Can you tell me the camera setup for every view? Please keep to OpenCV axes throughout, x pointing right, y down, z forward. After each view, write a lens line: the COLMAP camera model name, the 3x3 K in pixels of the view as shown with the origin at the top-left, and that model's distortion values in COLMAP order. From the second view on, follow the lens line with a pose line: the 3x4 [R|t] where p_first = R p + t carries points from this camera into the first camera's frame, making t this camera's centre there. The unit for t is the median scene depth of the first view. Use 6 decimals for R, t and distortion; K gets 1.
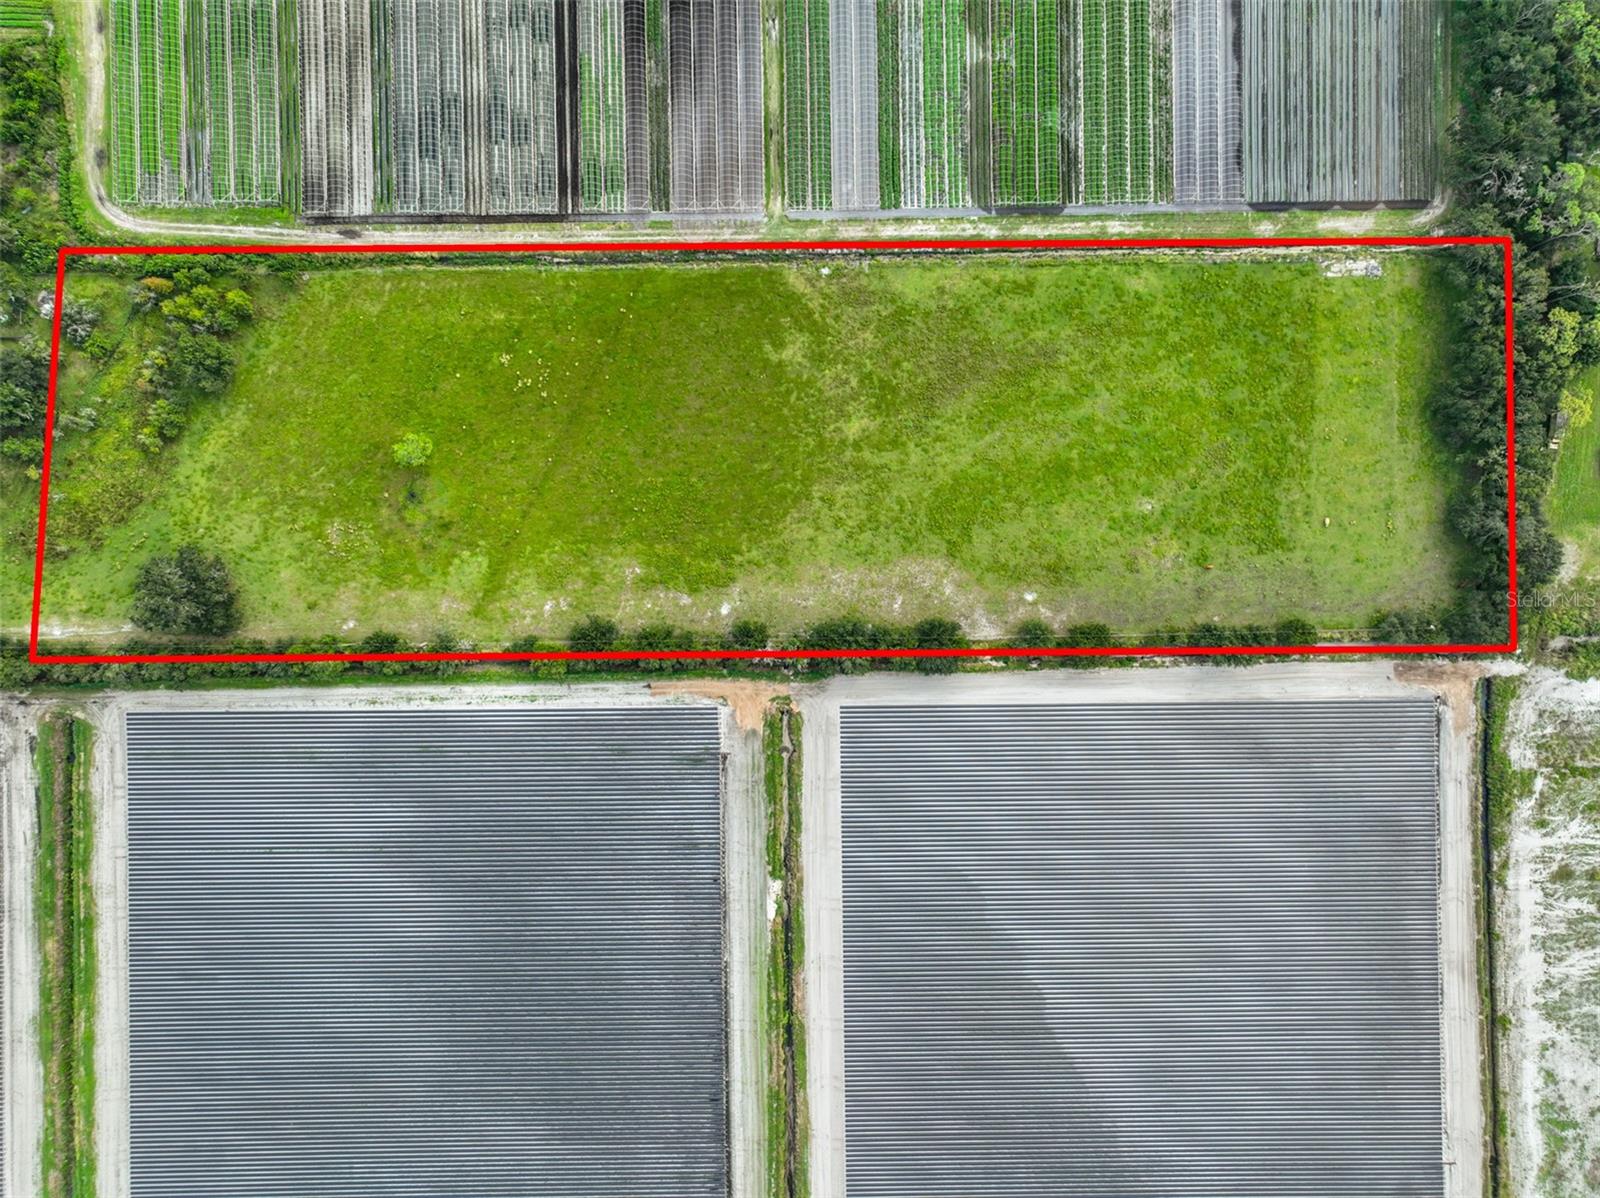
lens RADIAL K [[1118.6, 0, 805.9], [0, 1118.6, 593.0], [0, 0, 1]] dist [0.000203, 0.018923]
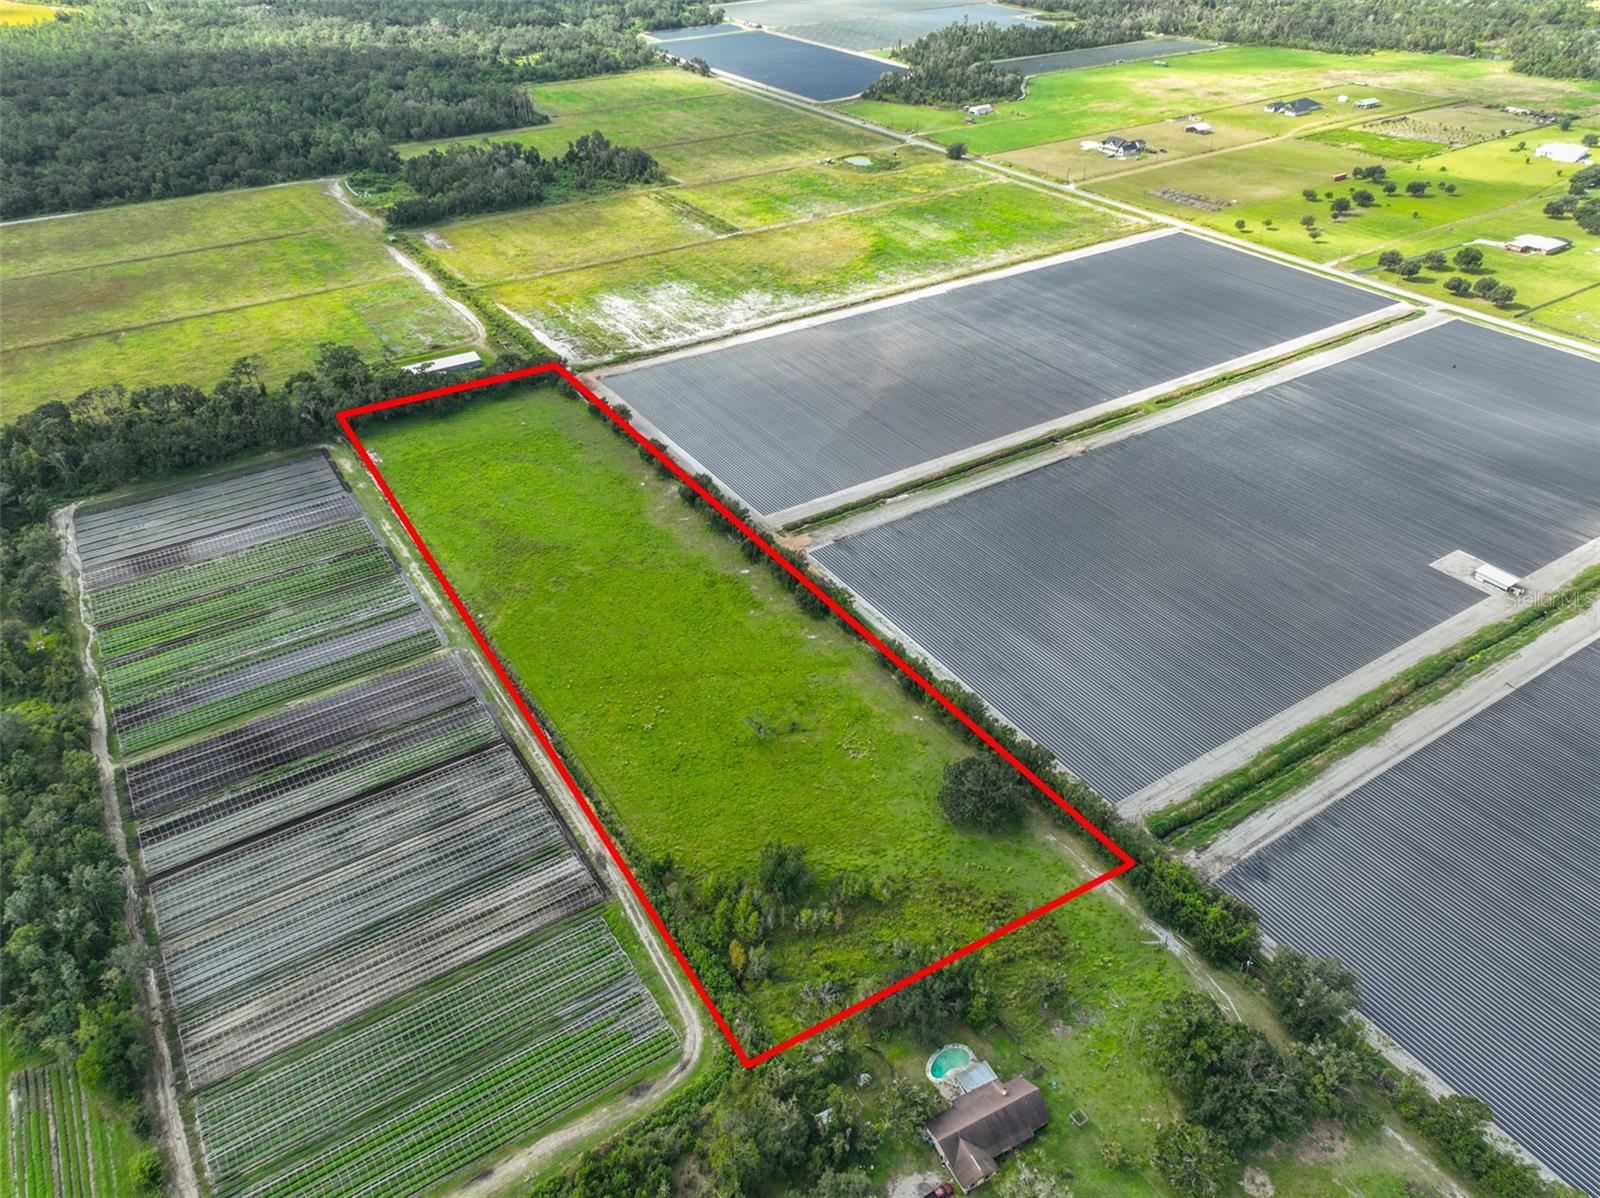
lens RADIAL K [[1118.6, 0, 805.9], [0, 1118.6, 593.0], [0, 0, 1]] dist [0.000203, 0.018923]
pose [[-0.528533, -0.483773, 0.697579, -1.078764], [0.848859, -0.310374, 0.427908, -0.516800], [0.009500, 0.818310, 0.574698, 0.235506]]
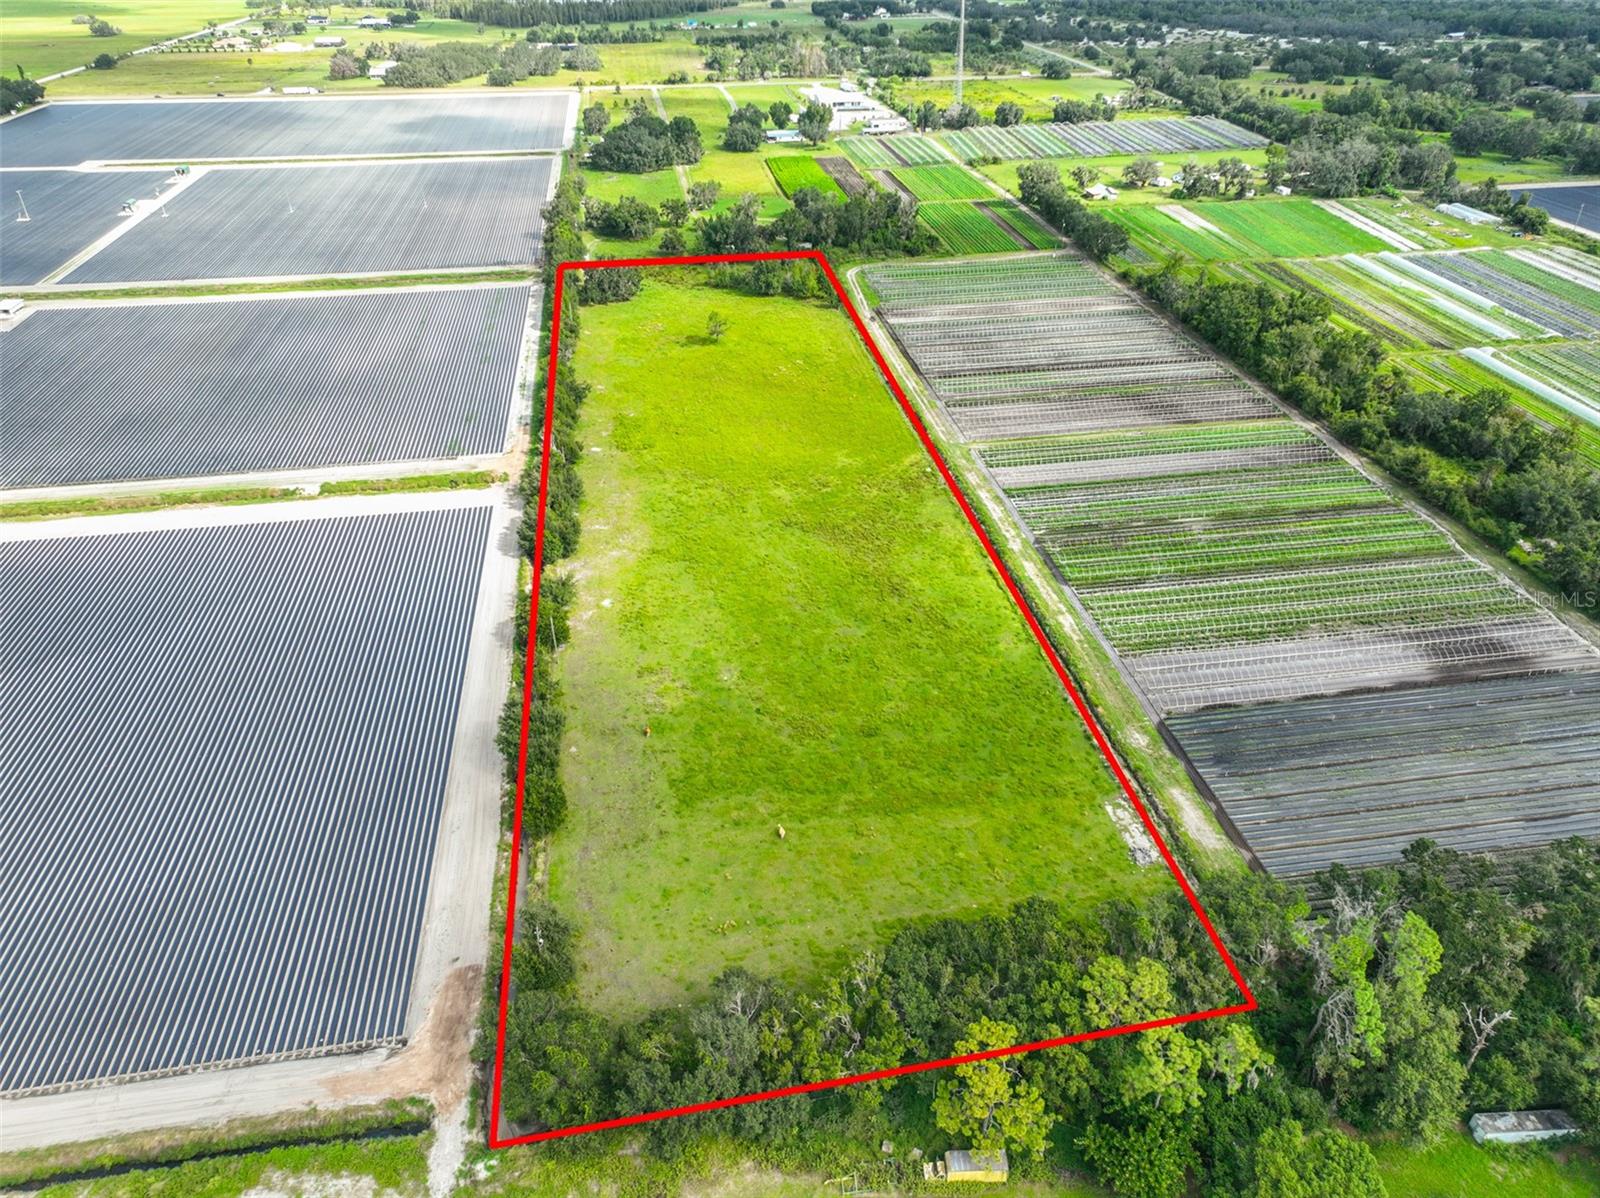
lens RADIAL K [[1118.6, 0, 805.9], [0, 1118.6, 593.0], [0, 0, 1]] dist [0.000203, 0.018923]
pose [[0.145334, 0.518317, -0.842749, 0.925189], [-0.989363, 0.081546, -0.120464, -0.044244], [0.006284, 0.851292, 0.524655, 0.558751]]
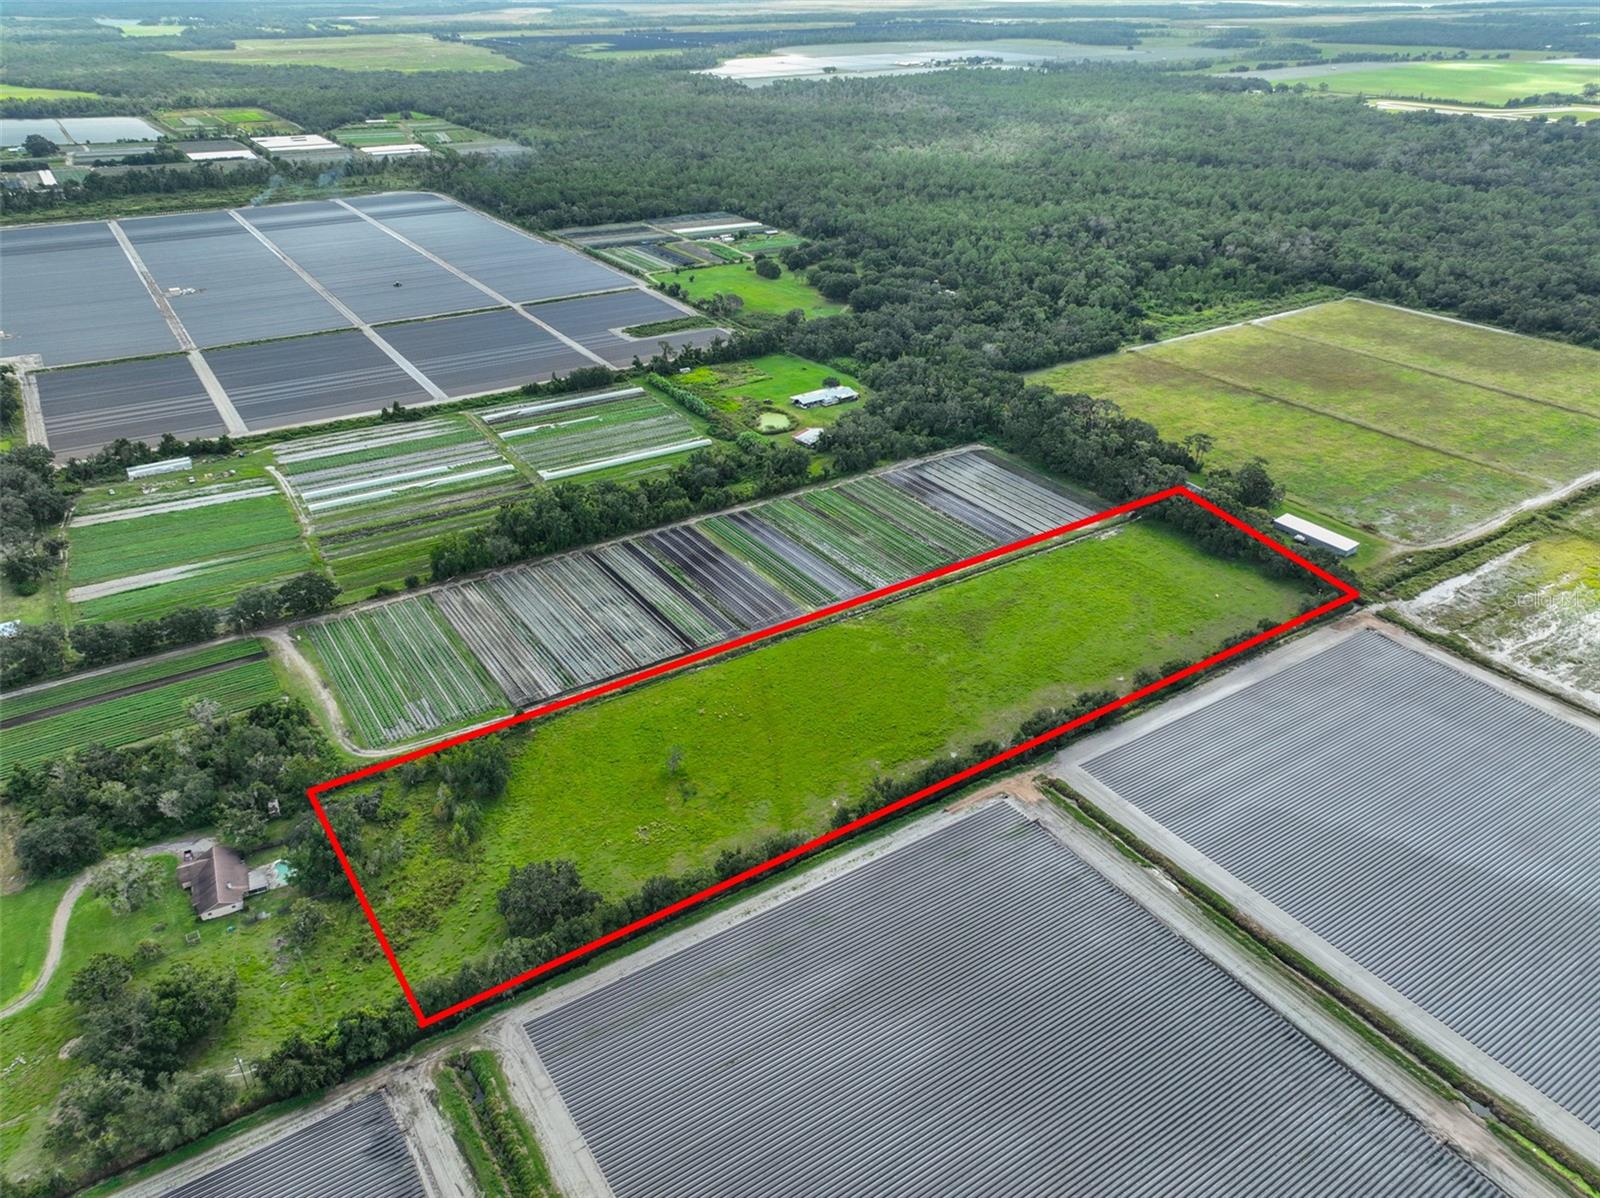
lens RADIAL K [[1118.6, 0, 805.9], [0, 1118.6, 593.0], [0, 0, 1]] dist [0.000203, 0.018923]
pose [[0.838950, -0.266270, 0.474620, -0.747640], [0.544206, 0.407600, -0.733282, 0.757334], [0.001796, 0.873477, 0.486862, 0.241937]]
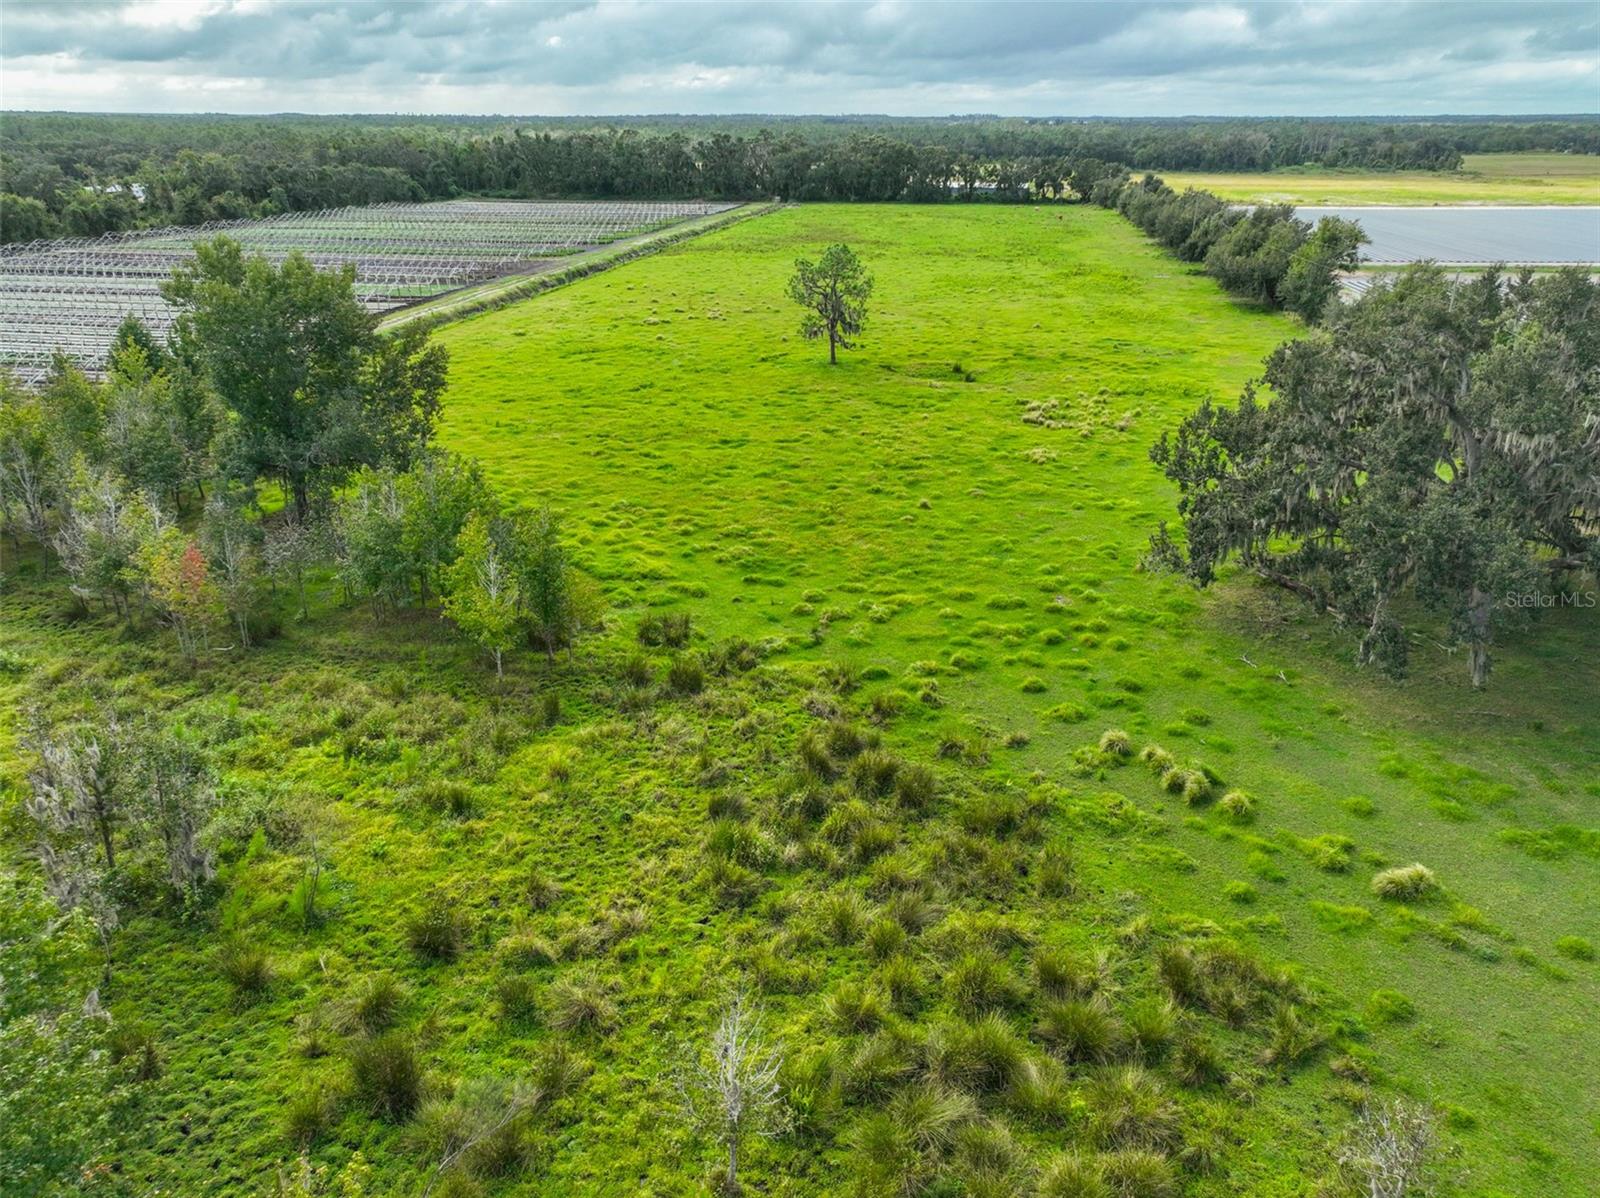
lens RADIAL K [[1094.4, 0, 800.0], [0, 1094.4, 599.0], [0, 0, 1]] dist [-0.019393, 0.030450]
pose [[0.179576, -0.392602, 0.902007, -0.711724], [0.983722, 0.065589, -0.167297, -0.068438], [0.006520, 0.917367, 0.397990, 0.921836]]
